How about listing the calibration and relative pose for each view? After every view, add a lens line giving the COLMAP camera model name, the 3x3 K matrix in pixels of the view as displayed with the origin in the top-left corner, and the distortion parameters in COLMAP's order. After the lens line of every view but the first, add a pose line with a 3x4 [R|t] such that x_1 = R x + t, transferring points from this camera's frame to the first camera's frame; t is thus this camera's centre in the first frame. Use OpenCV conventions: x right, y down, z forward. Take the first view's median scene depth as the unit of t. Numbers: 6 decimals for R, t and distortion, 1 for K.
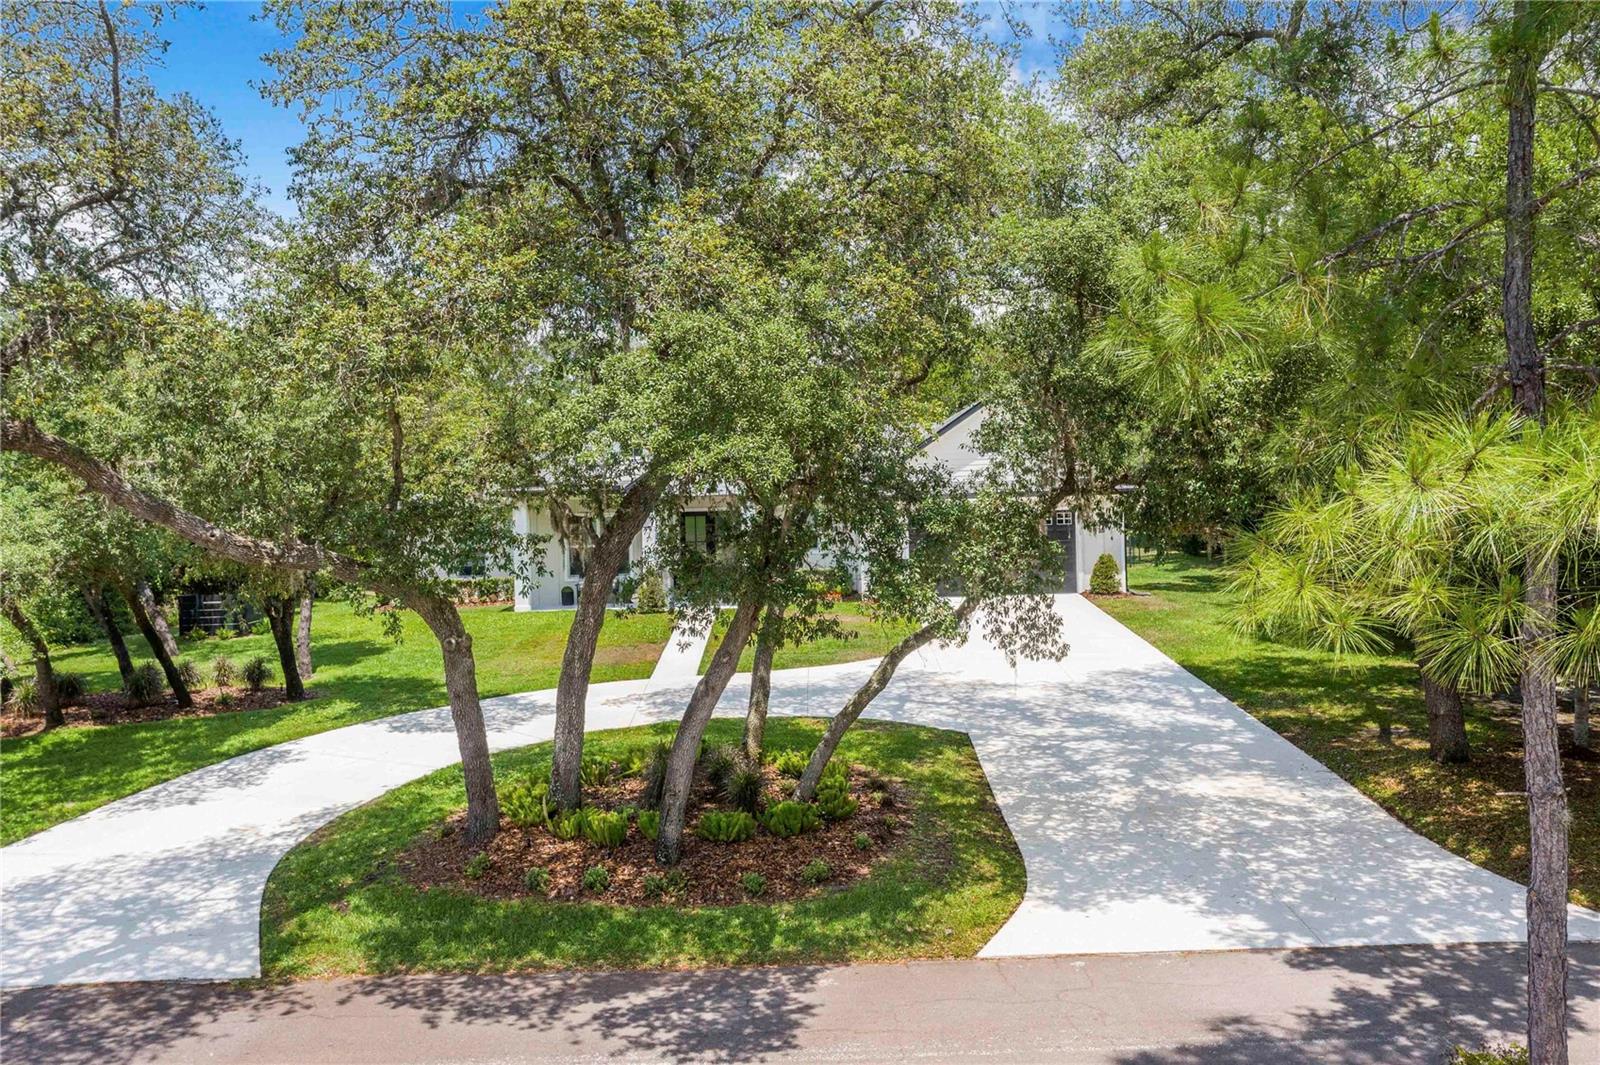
lens RADIAL K [[1348.9, 0, 799.5], [0, 1348.9, 497.6], [0, 0, 1]] dist [0.001958, 0.002738]
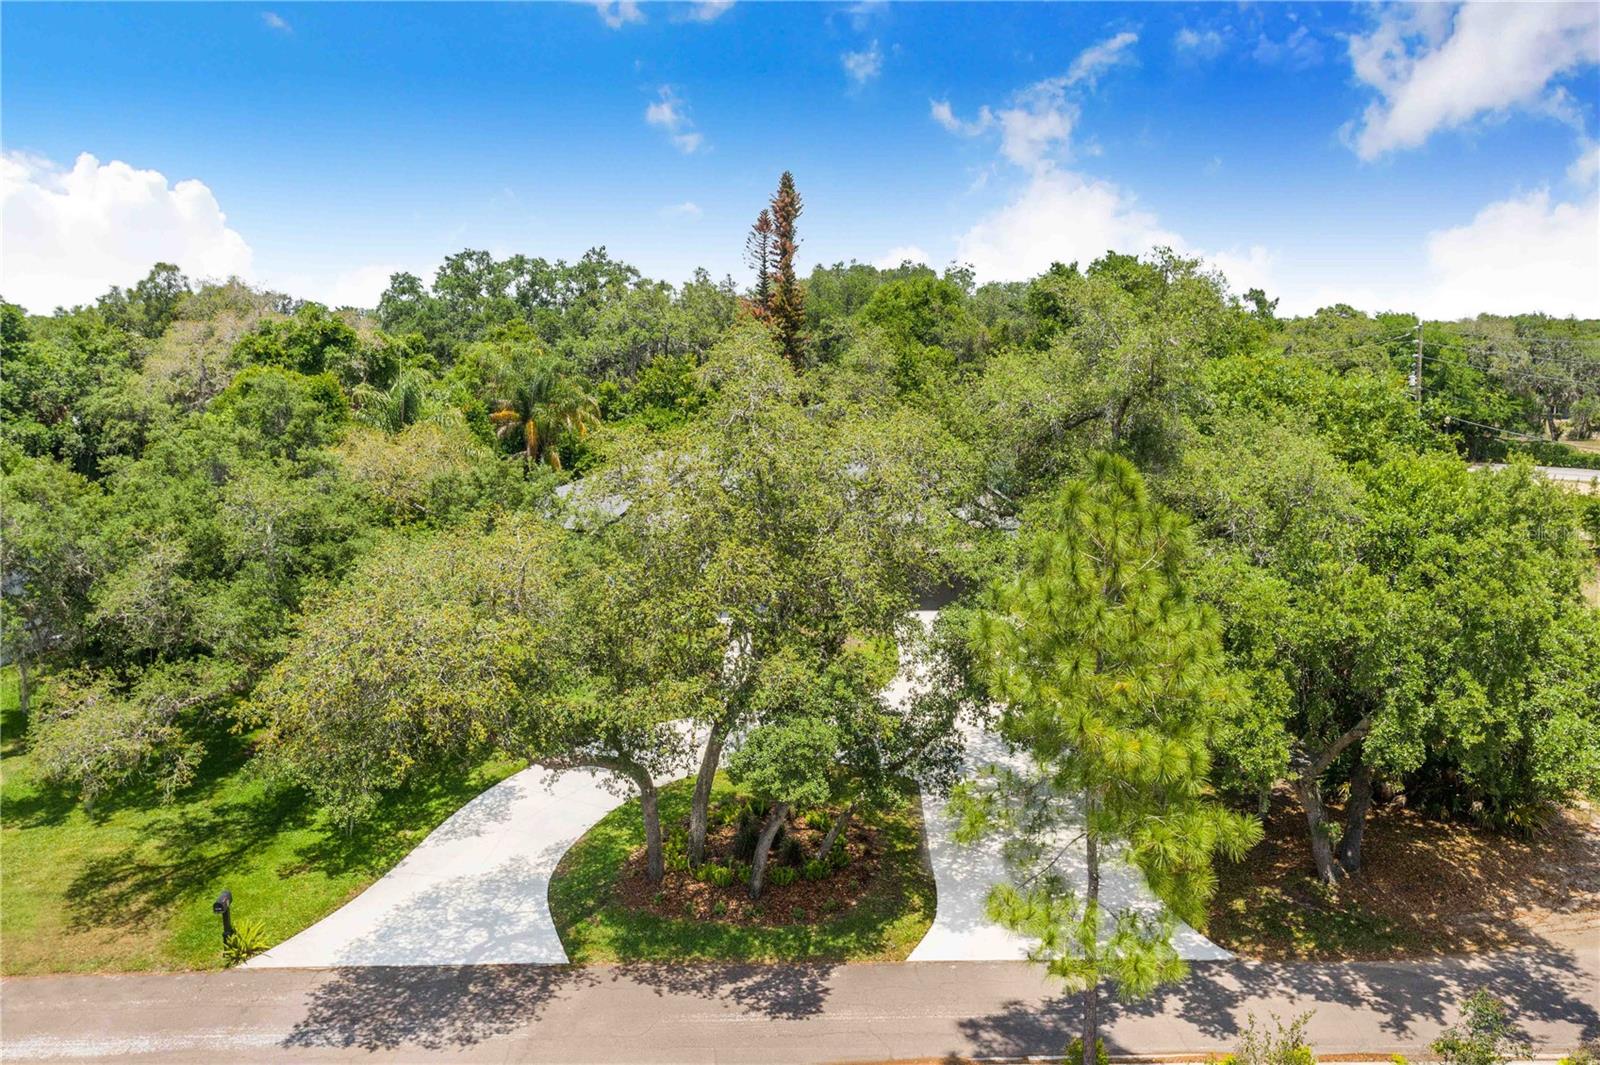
lens RADIAL K [[1348.9, 0, 799.5], [0, 1348.9, 497.6], [0, 0, 1]] dist [0.001958, 0.002738]
pose [[0.999654, 0.025838, 0.004917, -0.063440], [-0.026273, 0.989658, 0.141023, -0.662244], [-0.001223, -0.141104, 0.989994, -0.976583]]
